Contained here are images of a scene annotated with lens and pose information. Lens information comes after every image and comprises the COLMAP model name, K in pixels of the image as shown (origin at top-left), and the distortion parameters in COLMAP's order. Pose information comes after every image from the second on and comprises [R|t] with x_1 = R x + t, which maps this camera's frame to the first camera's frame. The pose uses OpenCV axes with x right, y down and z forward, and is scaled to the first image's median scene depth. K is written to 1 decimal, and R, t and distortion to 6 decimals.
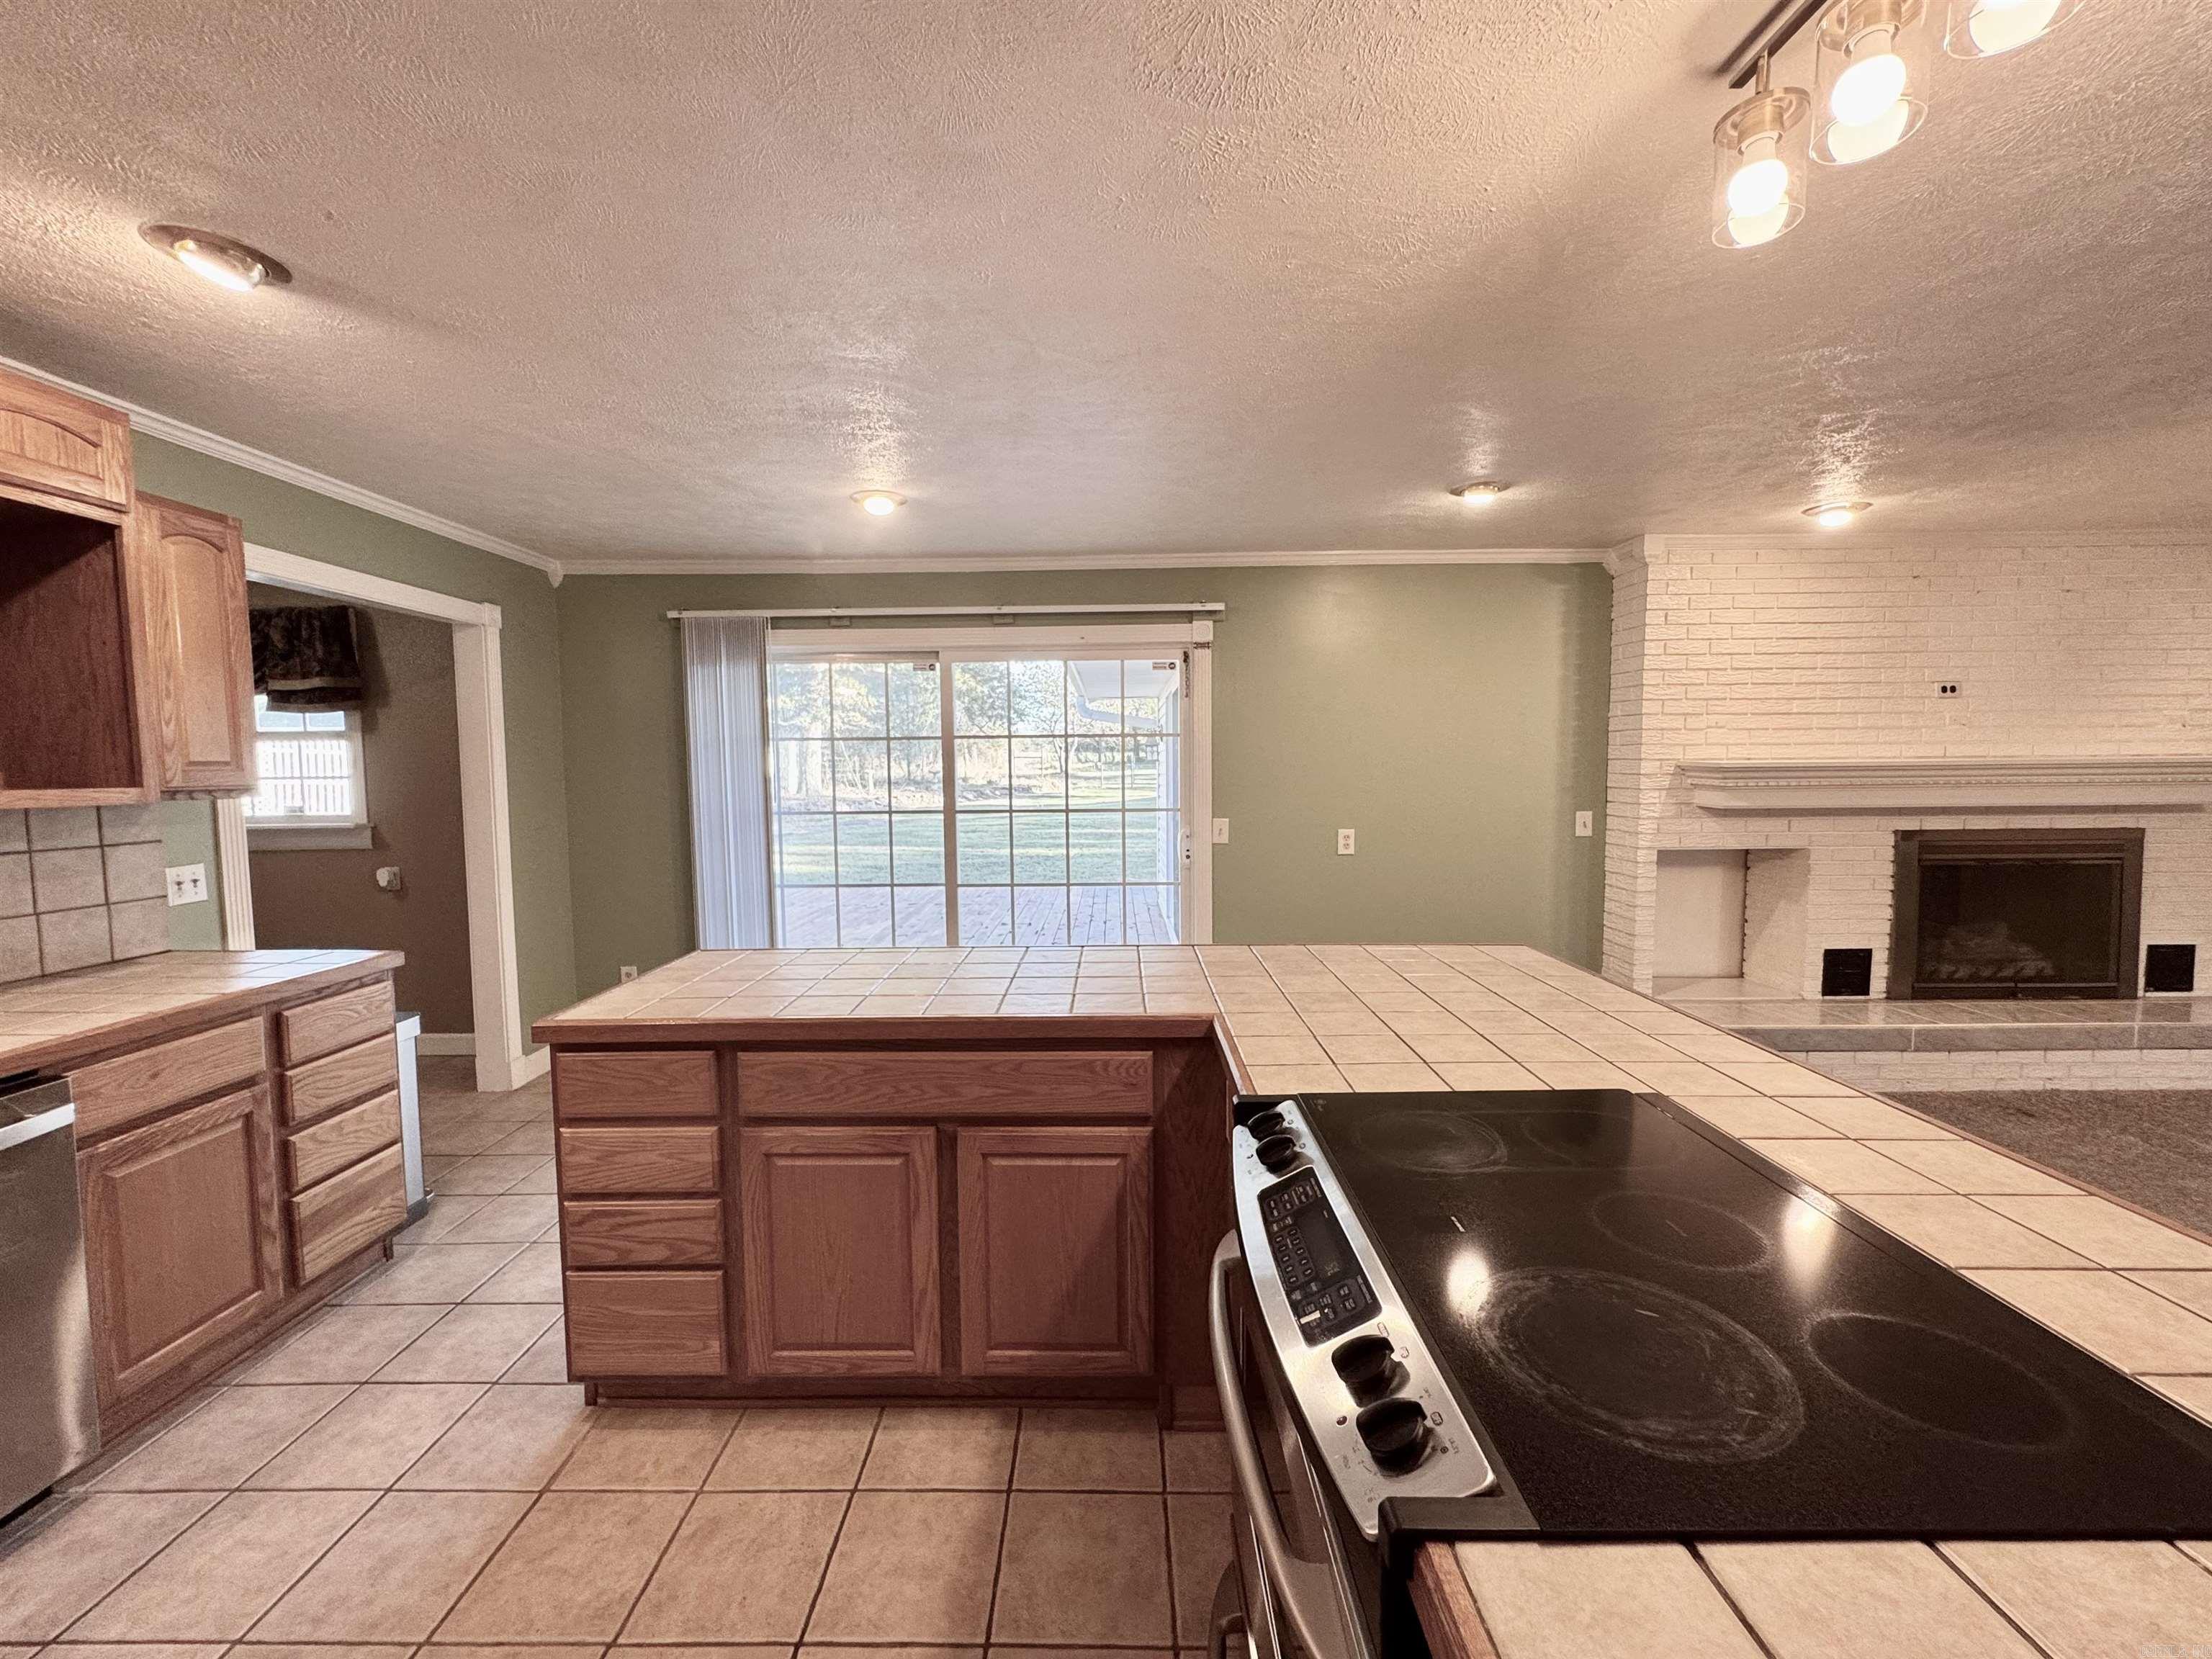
lens RADIAL K [[889.8, 0, 1104.9], [0, 889.8, 825.0], [0, 0, 1]] dist [-0.001629, 0.000041]
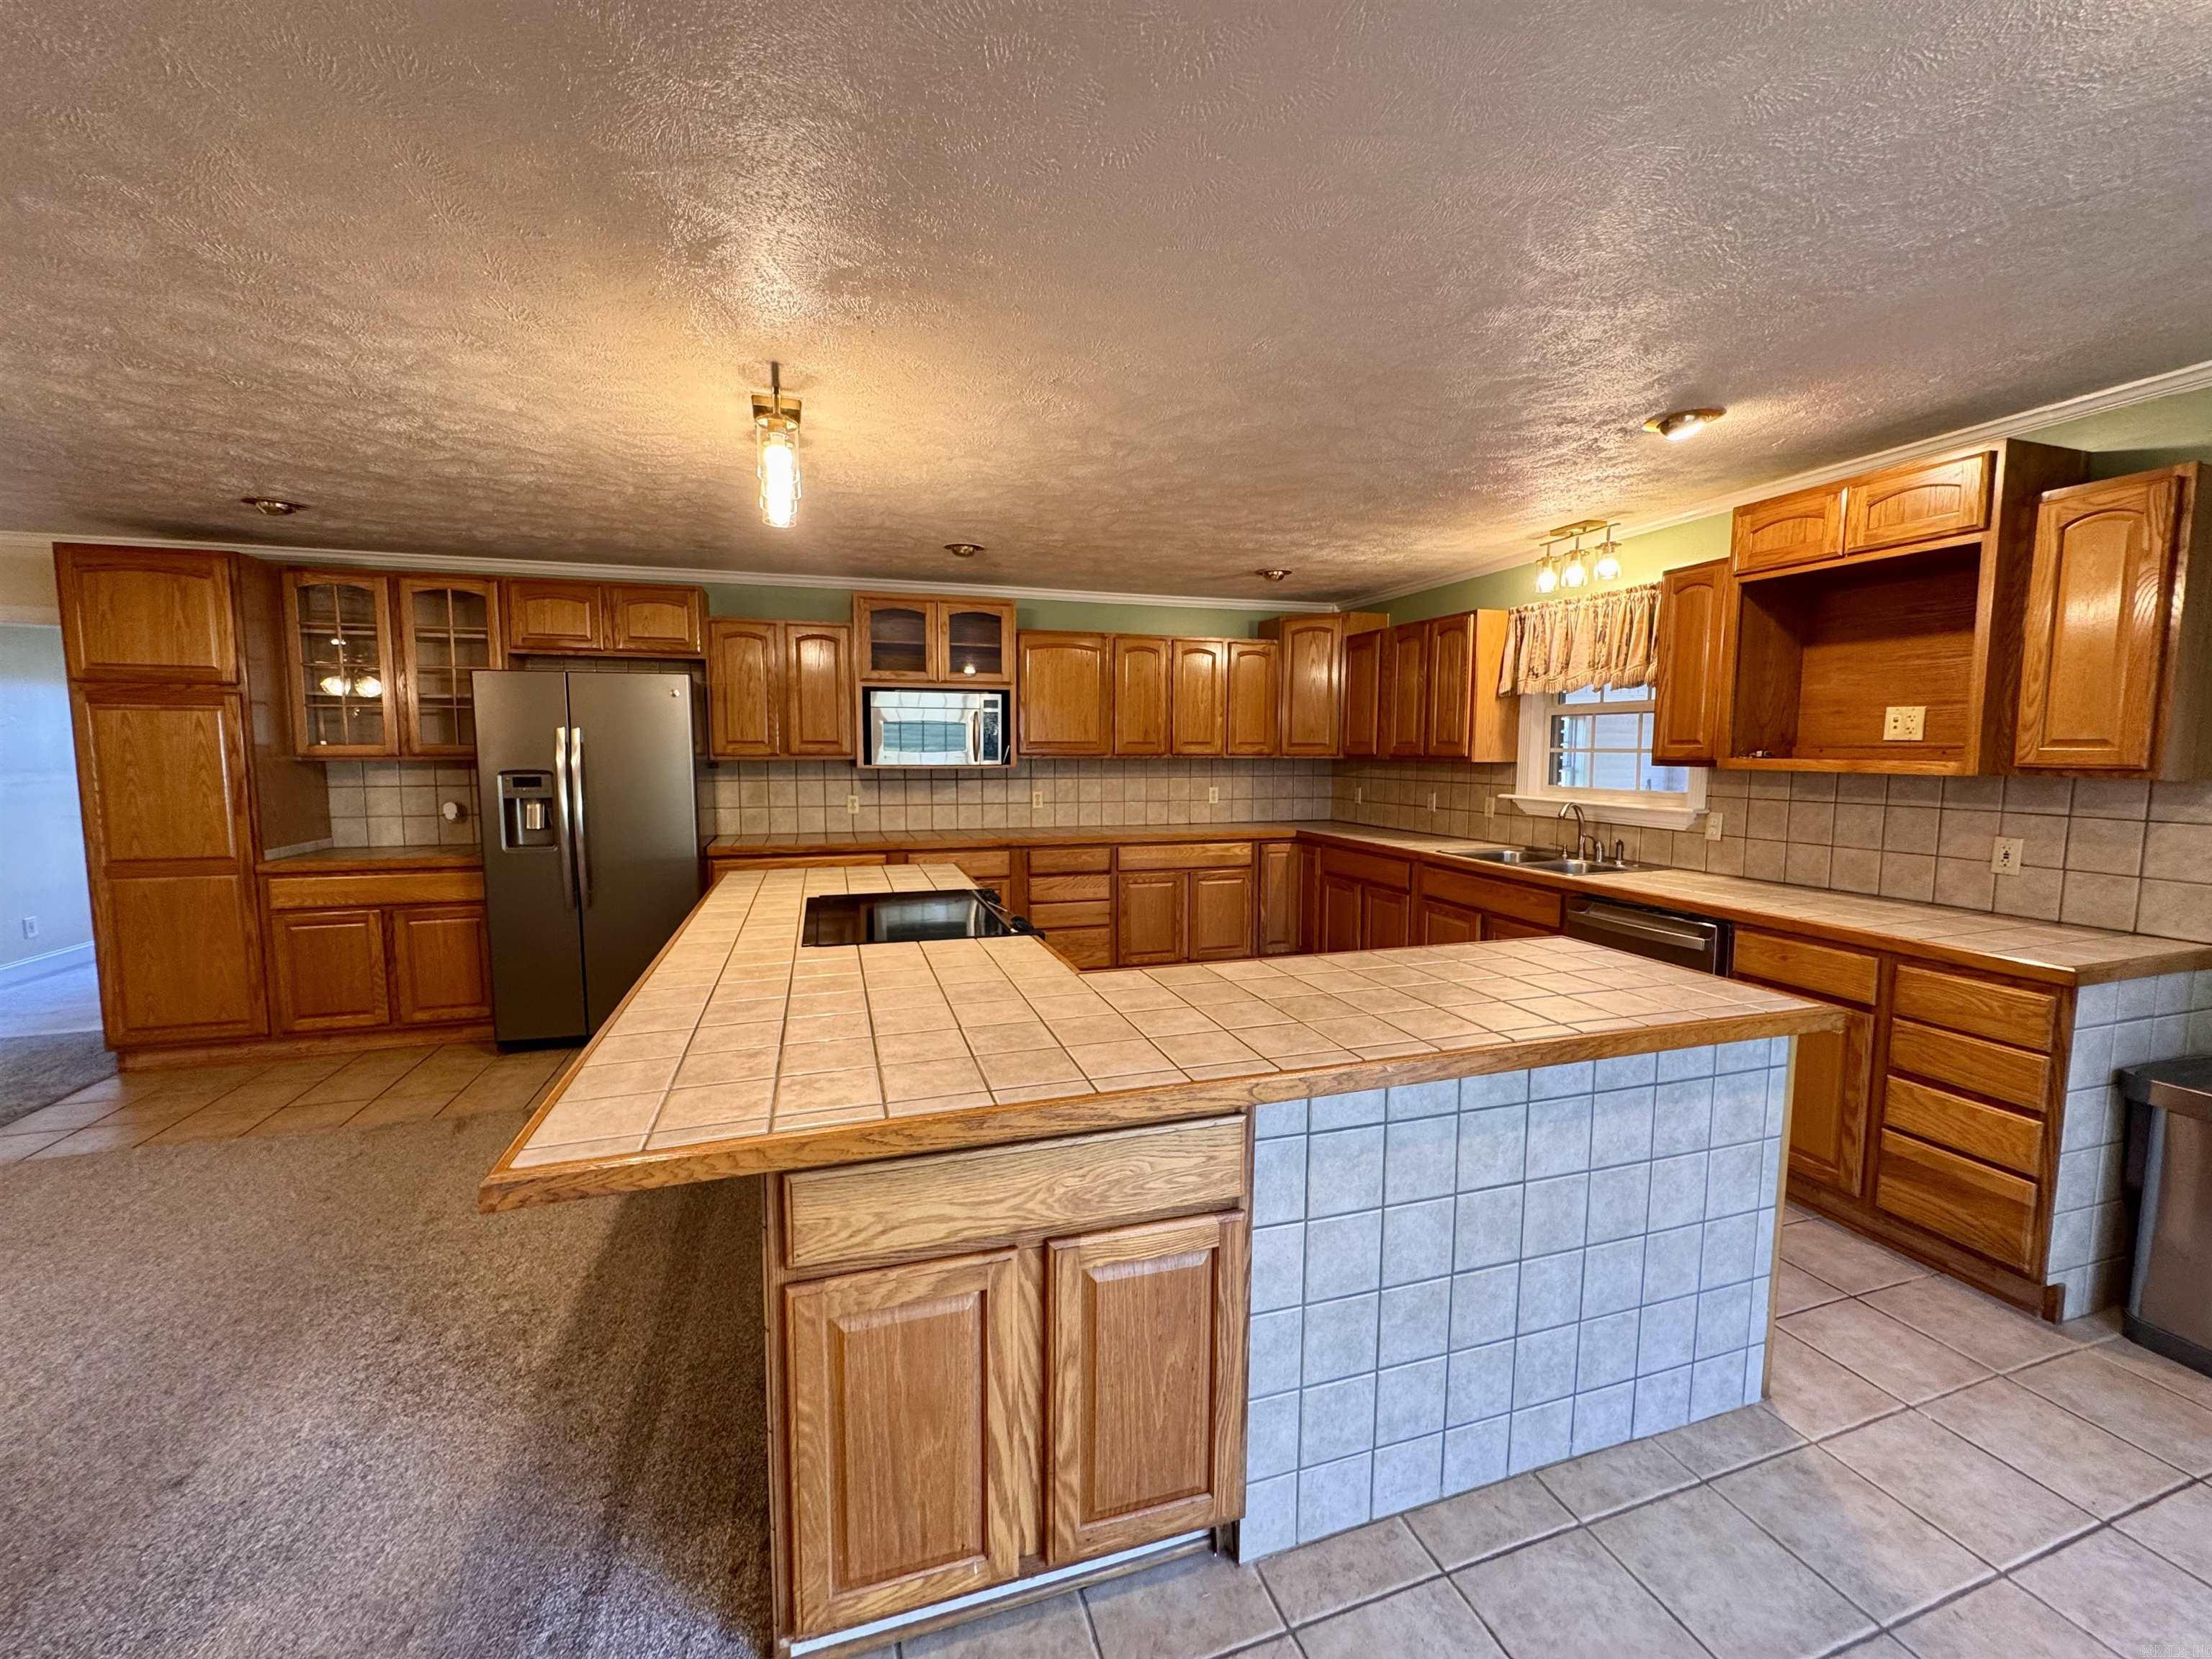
lens RADIAL K [[884.7, 0, 1104.4], [0, 884.7, 828.5], [0, 0, 1]] dist [-0.002449, 0.000144]
pose [[-0.950219, 0.037550, -0.309311, 0.199075], [-0.012665, 0.987236, 0.158757, -0.067342], [0.311324, 0.154772, -0.937616, 0.918835]]
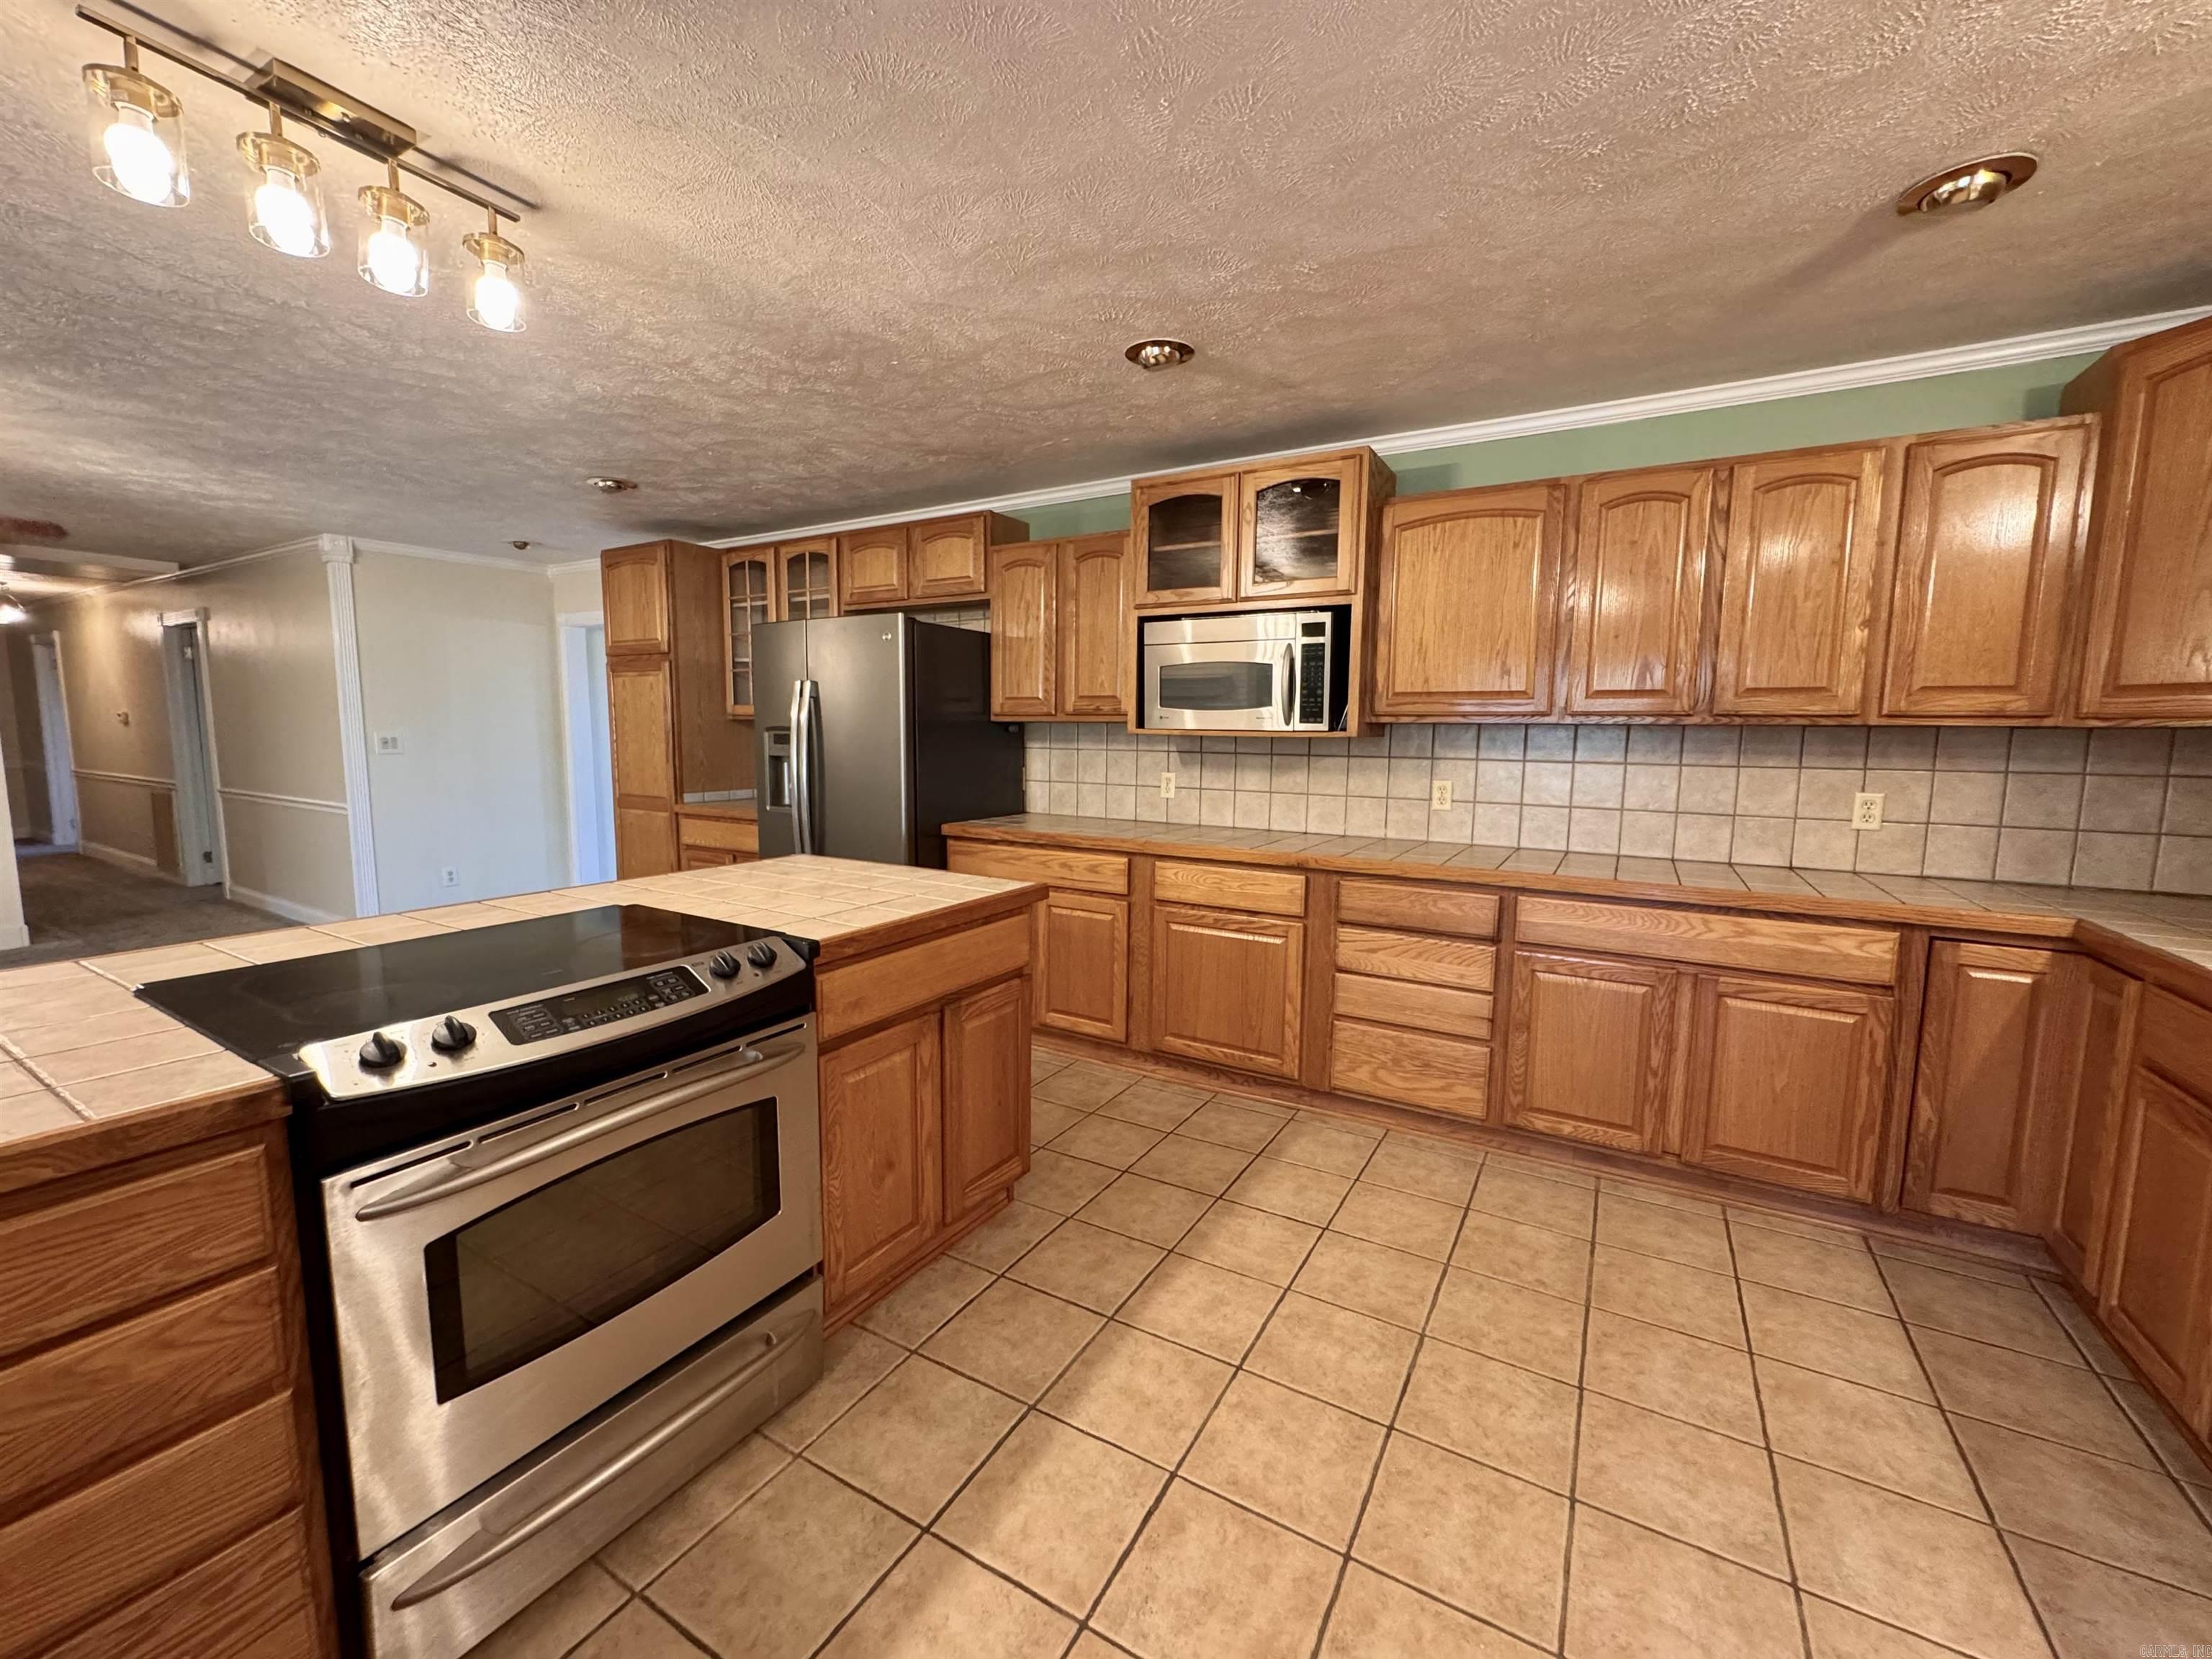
lens RADIAL K [[884.7, 0, 1104.4], [0, 884.7, 828.5], [0, 0, 1]] dist [-0.002449, 0.000144]
pose [[-0.863847, -0.054592, 0.500788, -0.270818], [0.031208, 0.986401, 0.161364, -0.001095], [-0.502787, 0.155022, -0.850396, 0.430250]]
